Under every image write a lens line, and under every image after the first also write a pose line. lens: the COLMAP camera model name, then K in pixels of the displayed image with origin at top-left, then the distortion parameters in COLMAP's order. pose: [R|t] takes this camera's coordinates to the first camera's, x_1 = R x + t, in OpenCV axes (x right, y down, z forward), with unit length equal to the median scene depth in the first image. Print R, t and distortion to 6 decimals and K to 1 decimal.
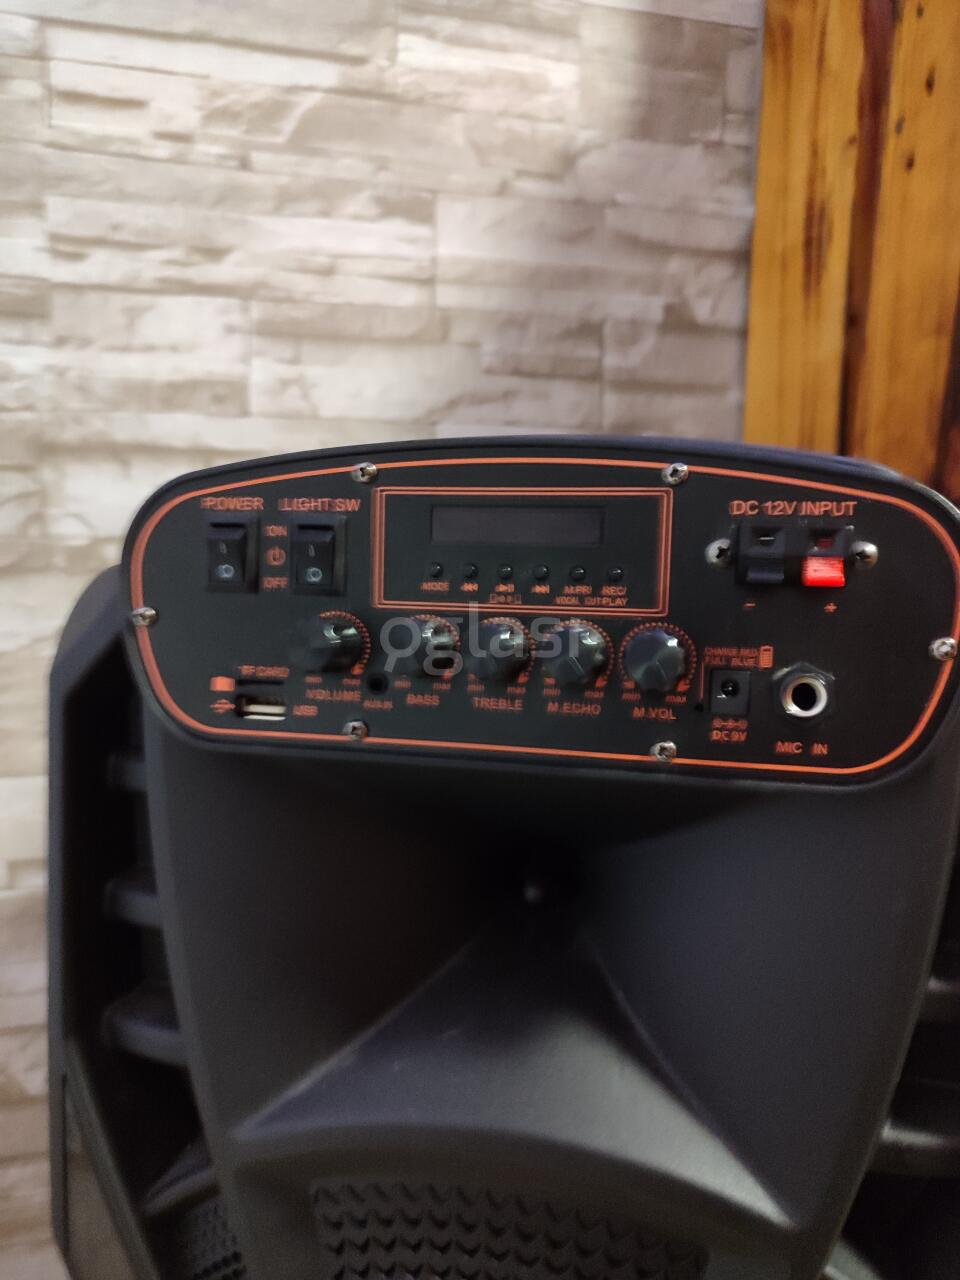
lens RADIAL K [[925.5, 0, 480.0], [0, 925.5, 640.0], [0, 0, 1]] dist [-0.027670, 0.010770]
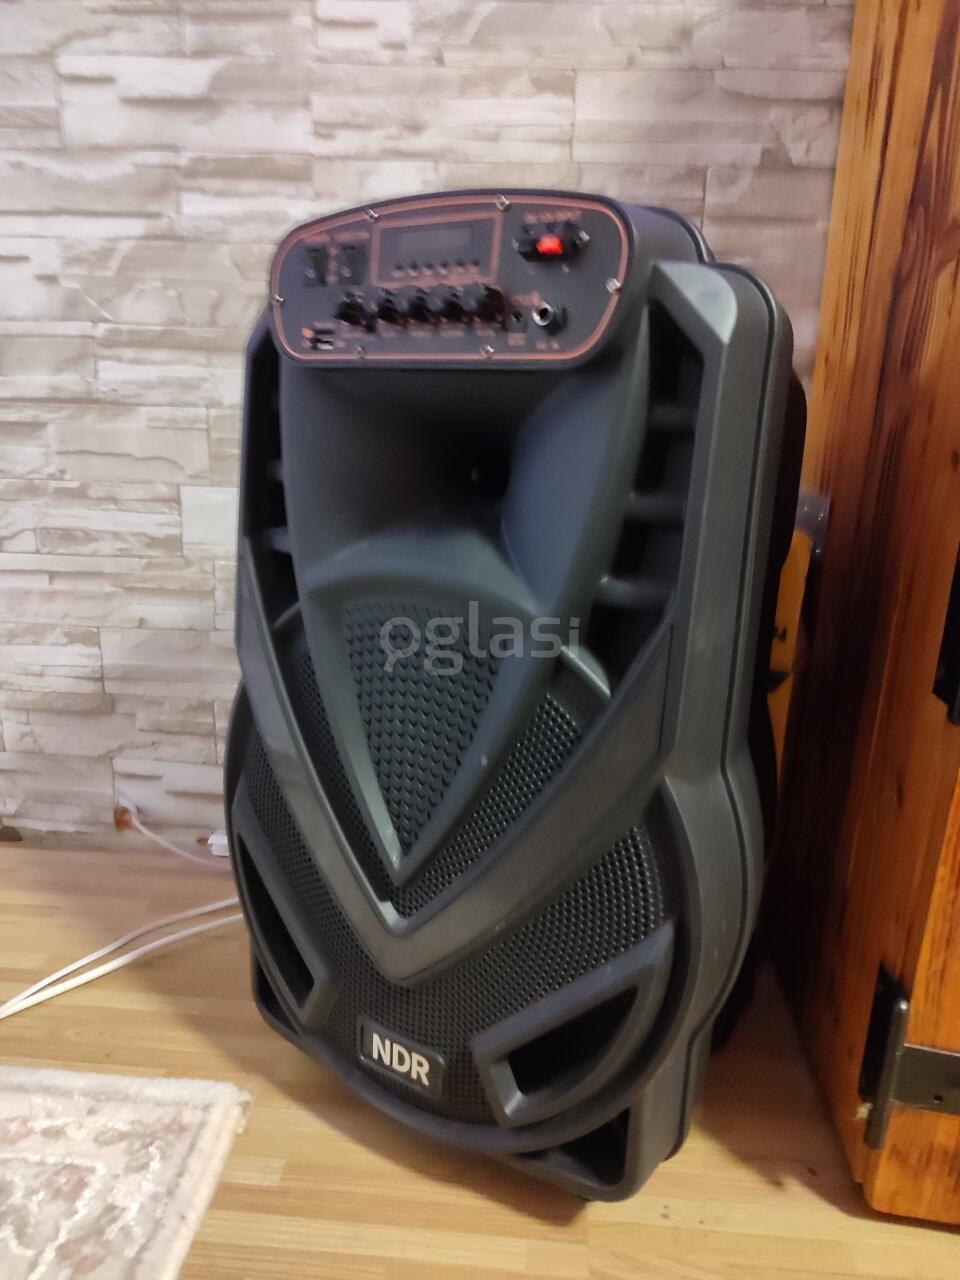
lens RADIAL K [[907.9, 0, 509.5], [0, 907.9, 640.7], [0, 0, 1]] dist [0.005144, -0.000220]
pose [[0.939788, 0.106308, -0.324804, 0.394856], [-0.078544, 0.992135, 0.097465, 0.226697], [0.332611, -0.066085, 0.940746, -0.350148]]
